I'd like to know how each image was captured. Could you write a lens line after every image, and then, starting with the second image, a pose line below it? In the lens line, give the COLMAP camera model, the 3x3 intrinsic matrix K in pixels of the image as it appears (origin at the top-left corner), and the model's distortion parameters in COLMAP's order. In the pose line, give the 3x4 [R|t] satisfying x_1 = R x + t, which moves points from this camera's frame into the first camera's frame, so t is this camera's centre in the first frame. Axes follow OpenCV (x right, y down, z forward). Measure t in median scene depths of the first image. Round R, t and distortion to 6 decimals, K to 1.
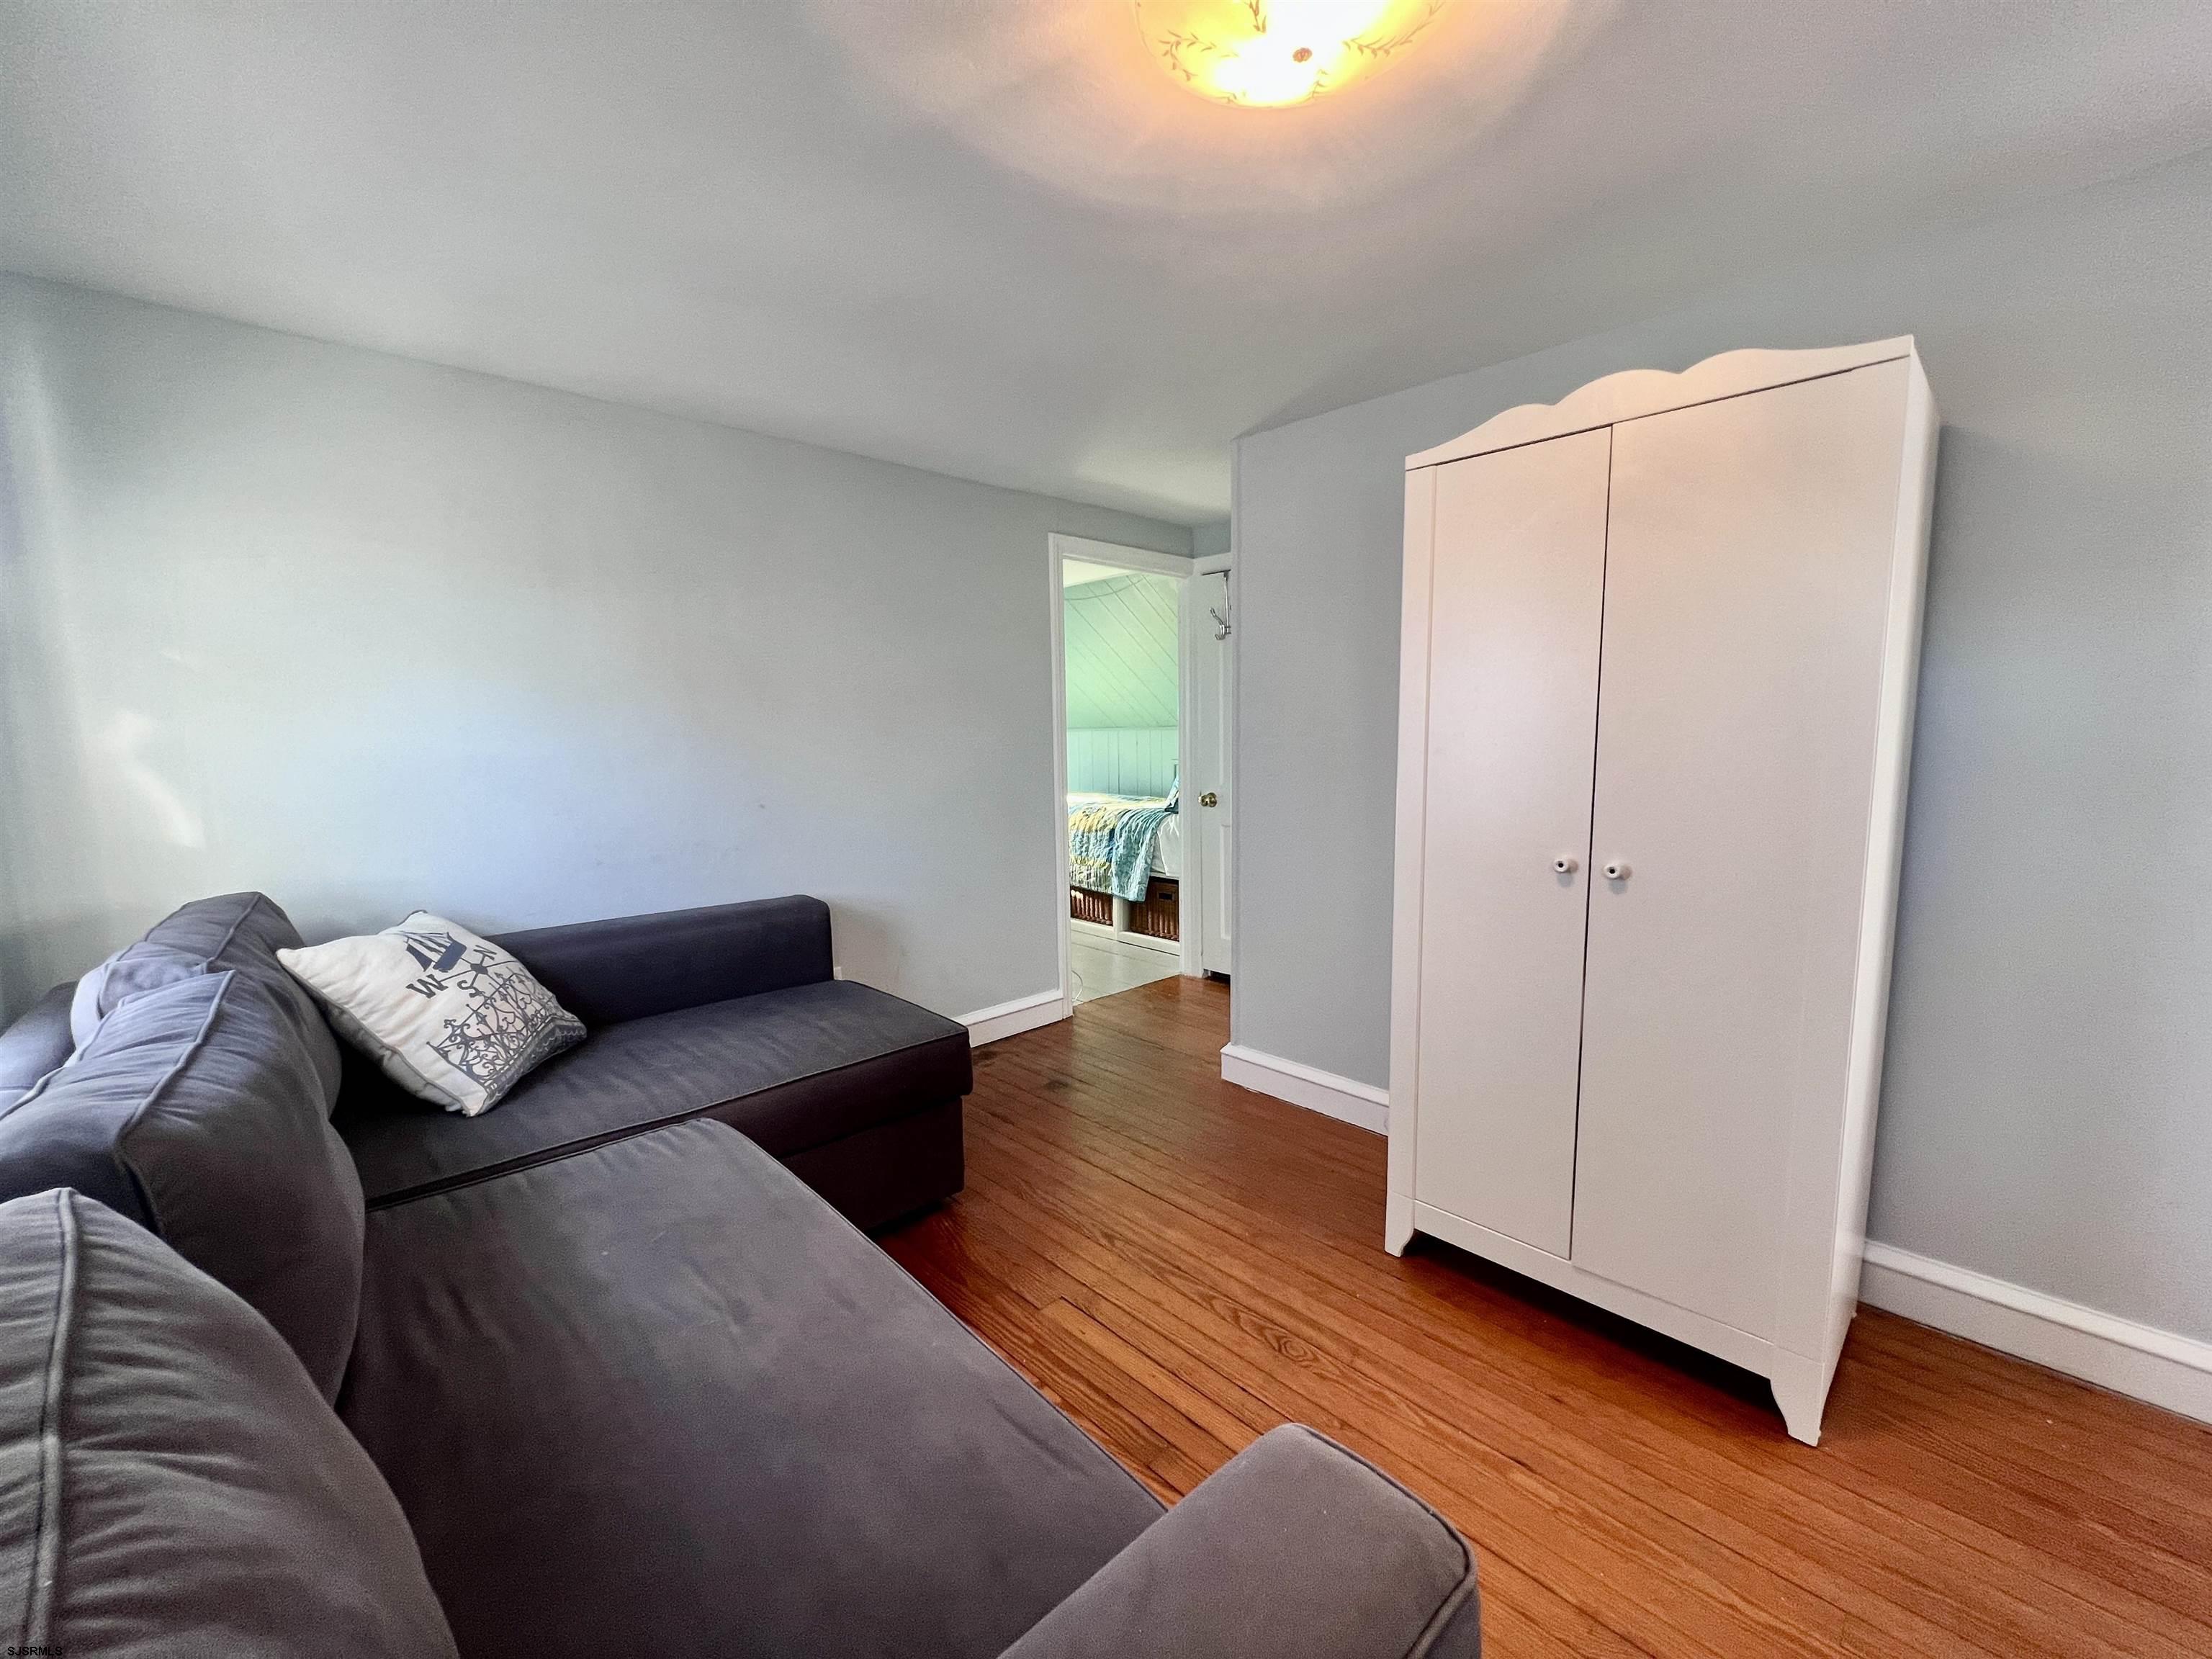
lens RADIAL K [[886.1, 0, 1106.0], [0, 886.1, 829.5], [0, 0, 1]] dist [-0.007454, 0.002525]
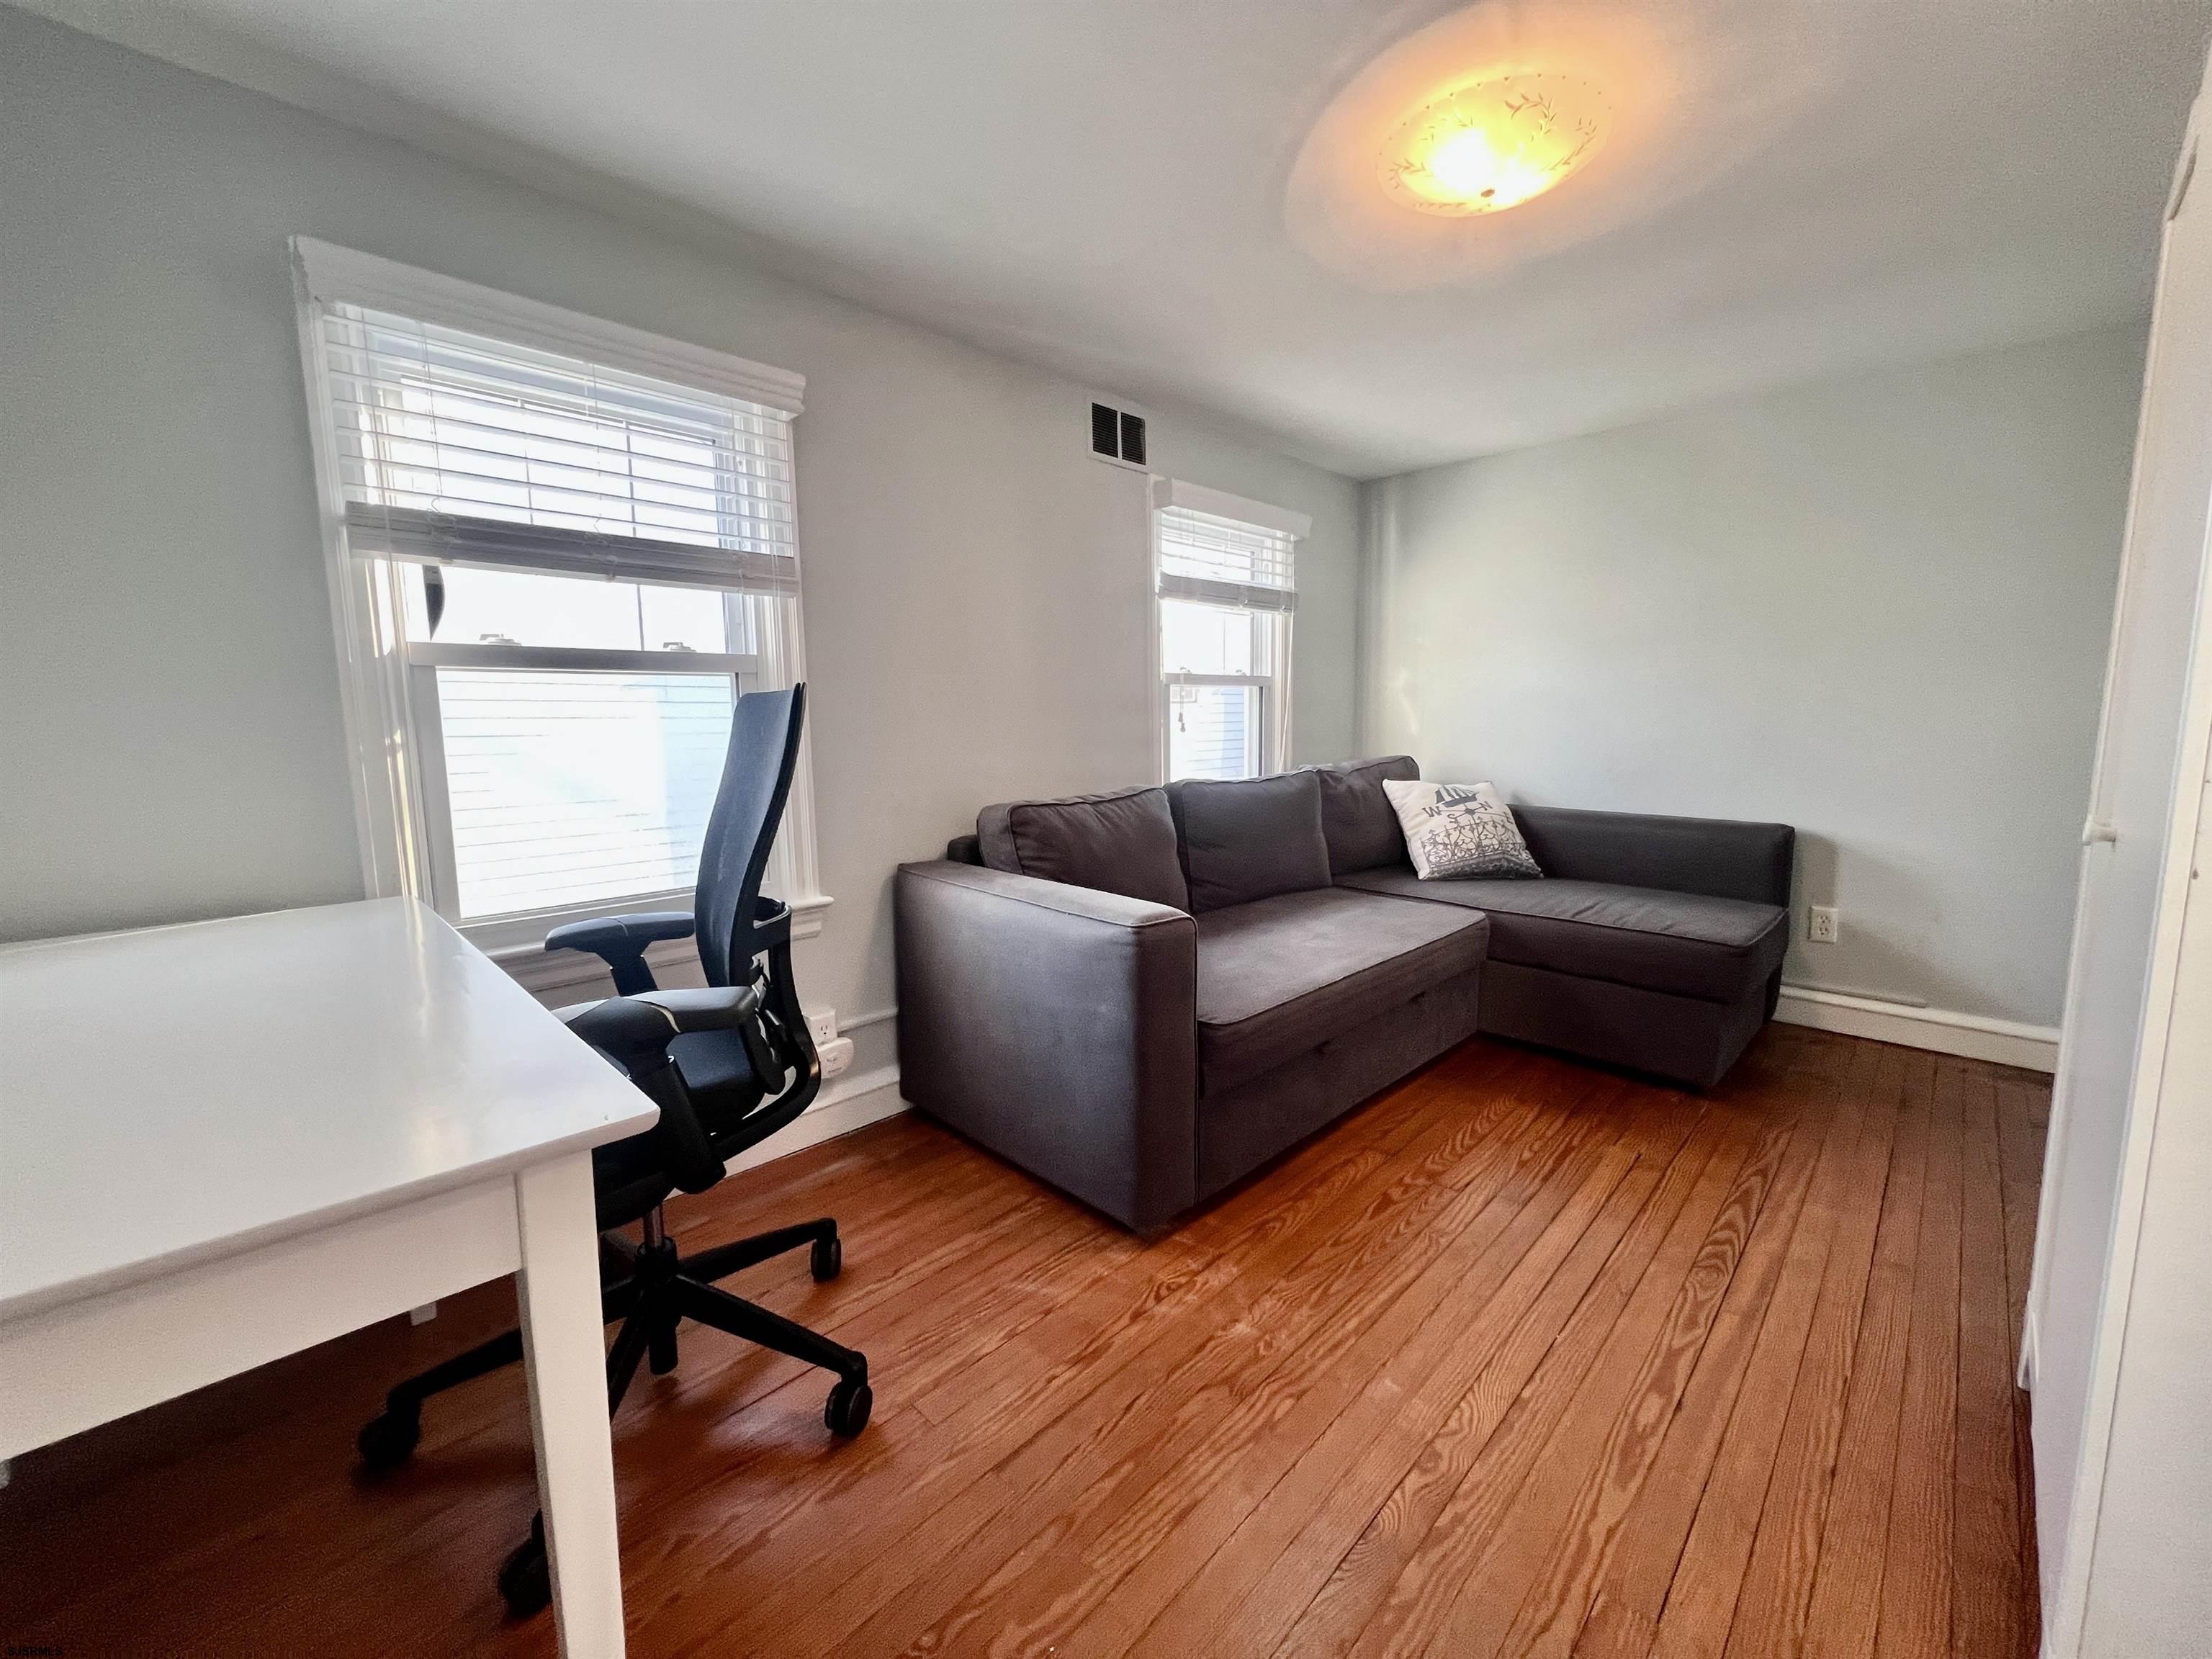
lens RADIAL K [[883.5, 0, 1099.7], [0, 883.5, 825.5], [0, 0, 1]] dist [-0.002453, 0.000240]
pose [[0.021723, 0.135902, -0.990484, 1.034112], [-0.101641, 0.985885, 0.133042, 0.028275], [0.994584, 0.097784, 0.035230, 0.225390]]
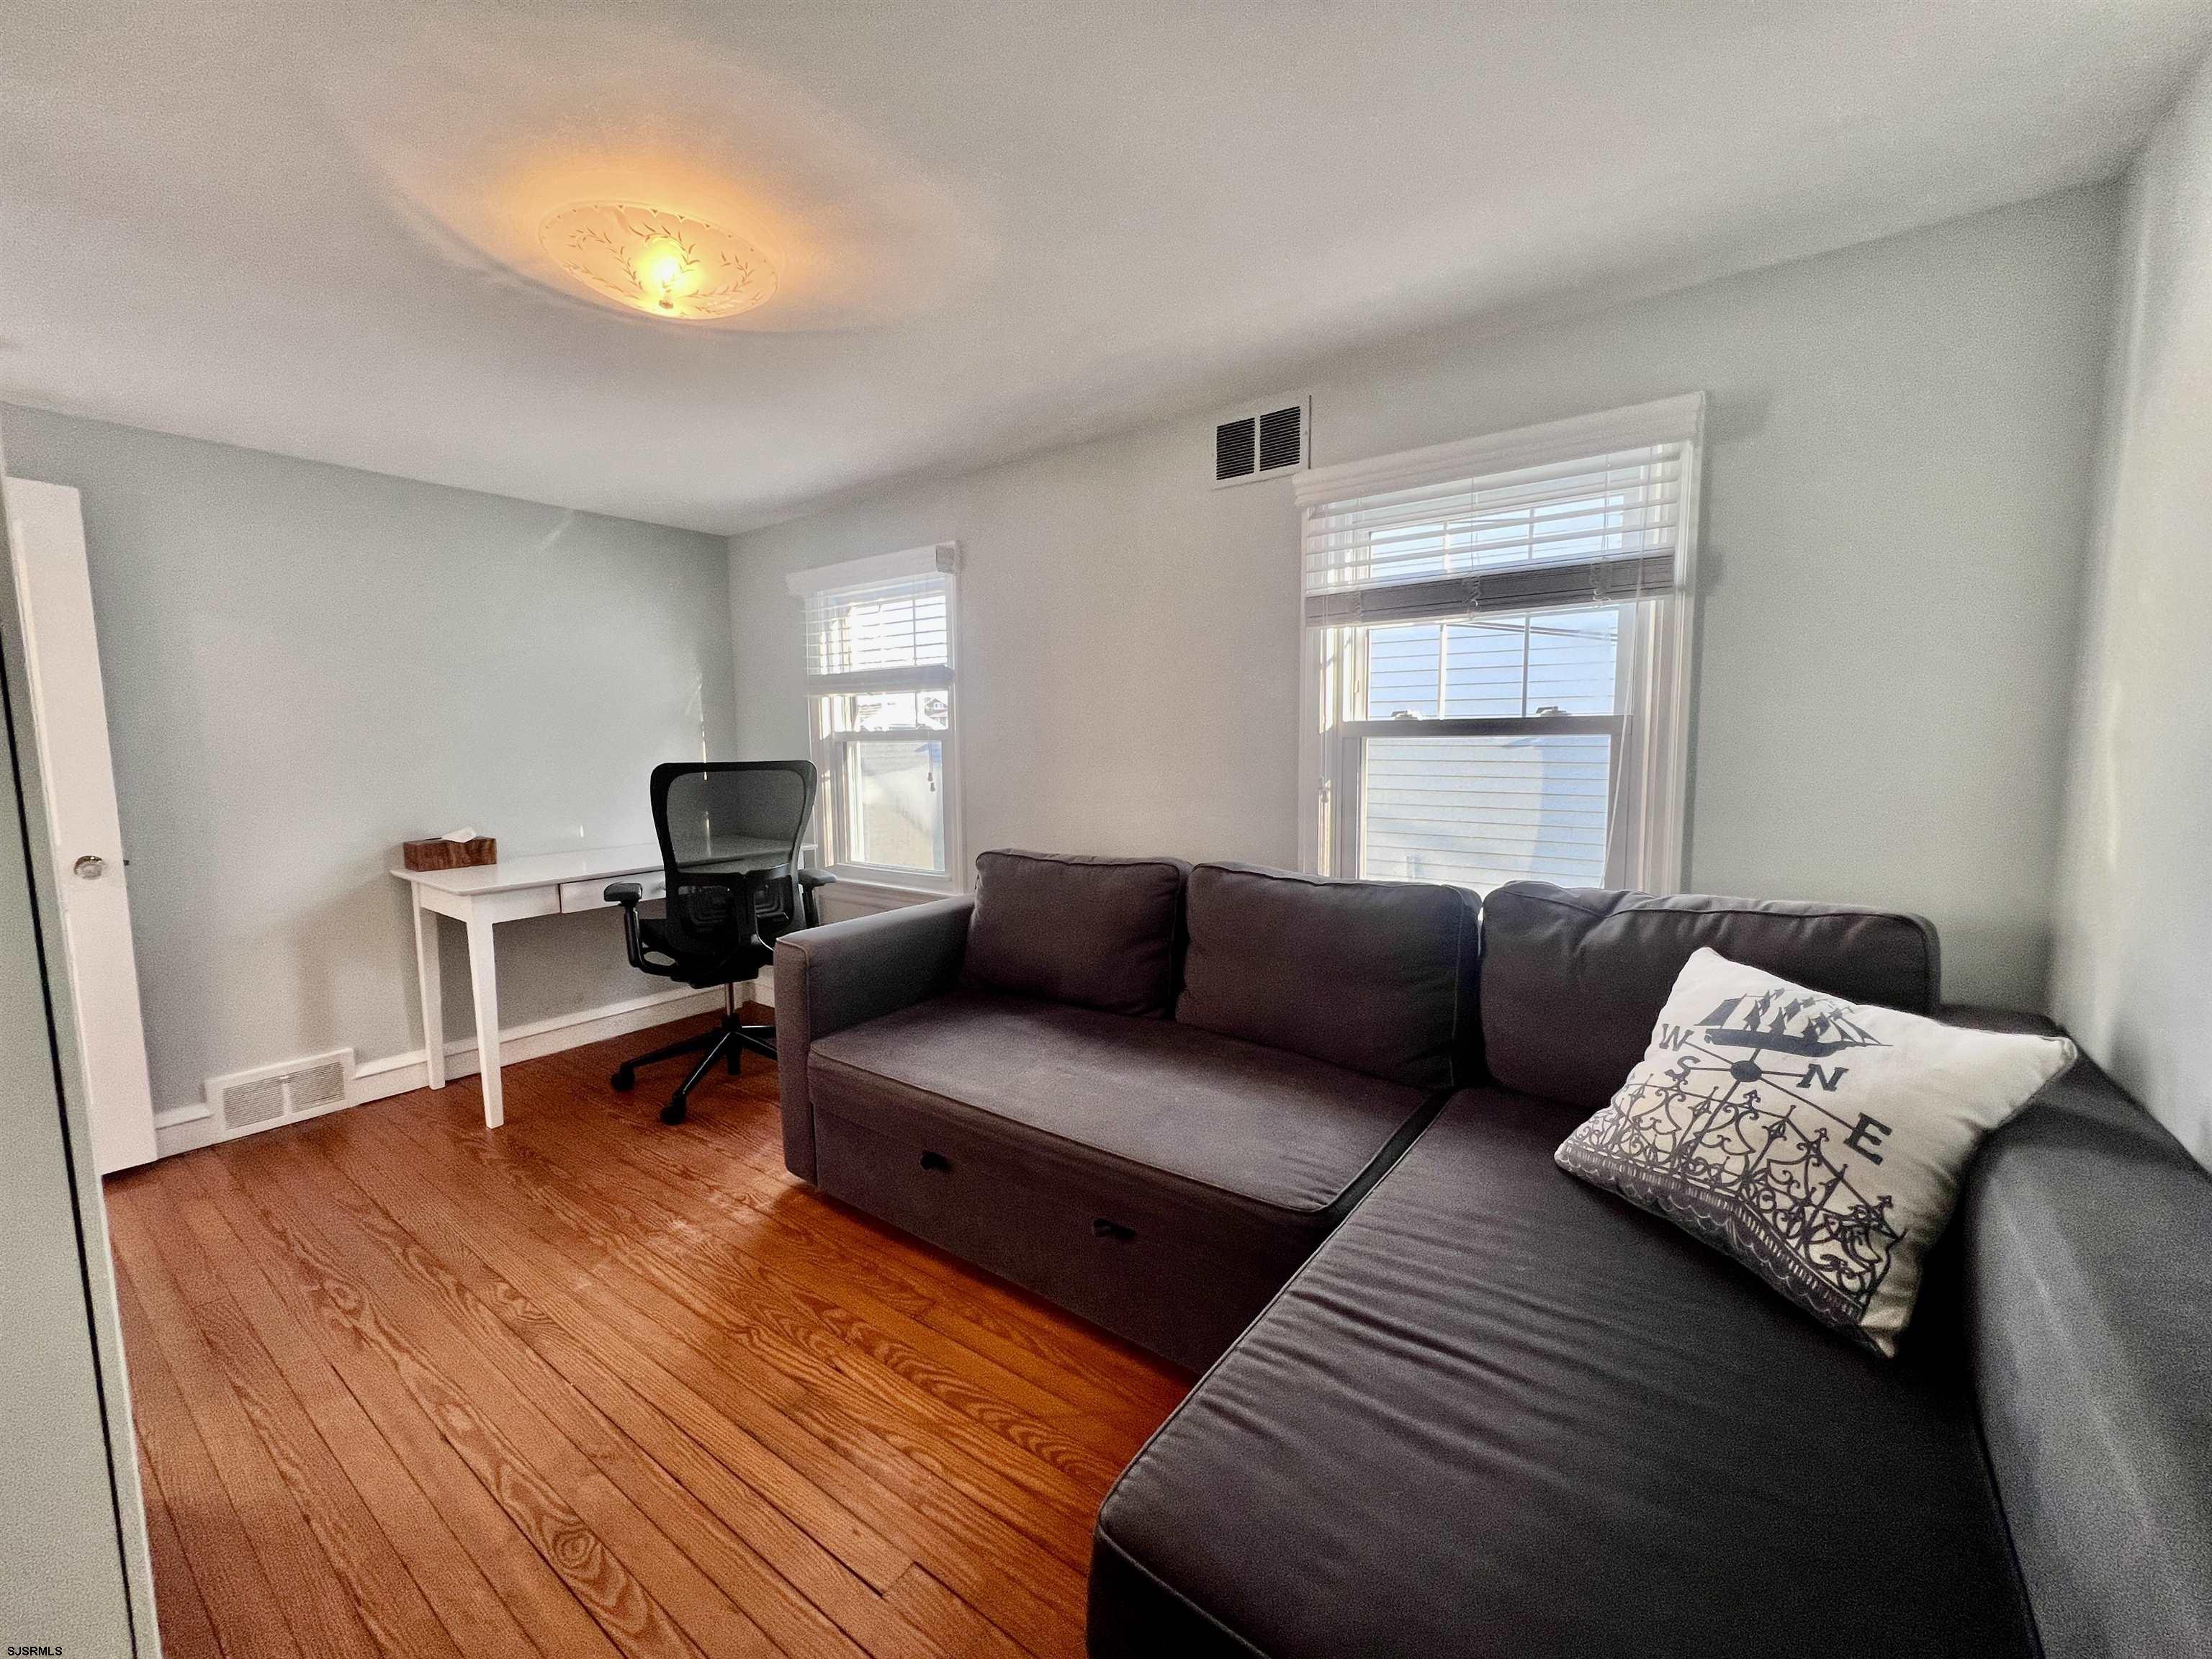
lens RADIAL K [[886.1, 0, 1106.0], [0, 886.1, 829.5], [0, 0, 1]] dist [-0.007454, 0.002525]
pose [[-0.985217, 0.044288, -0.165490, -0.133847], [0.007438, 0.976153, 0.216955, -0.176148], [0.171152, 0.212516, -0.962052, 1.576904]]
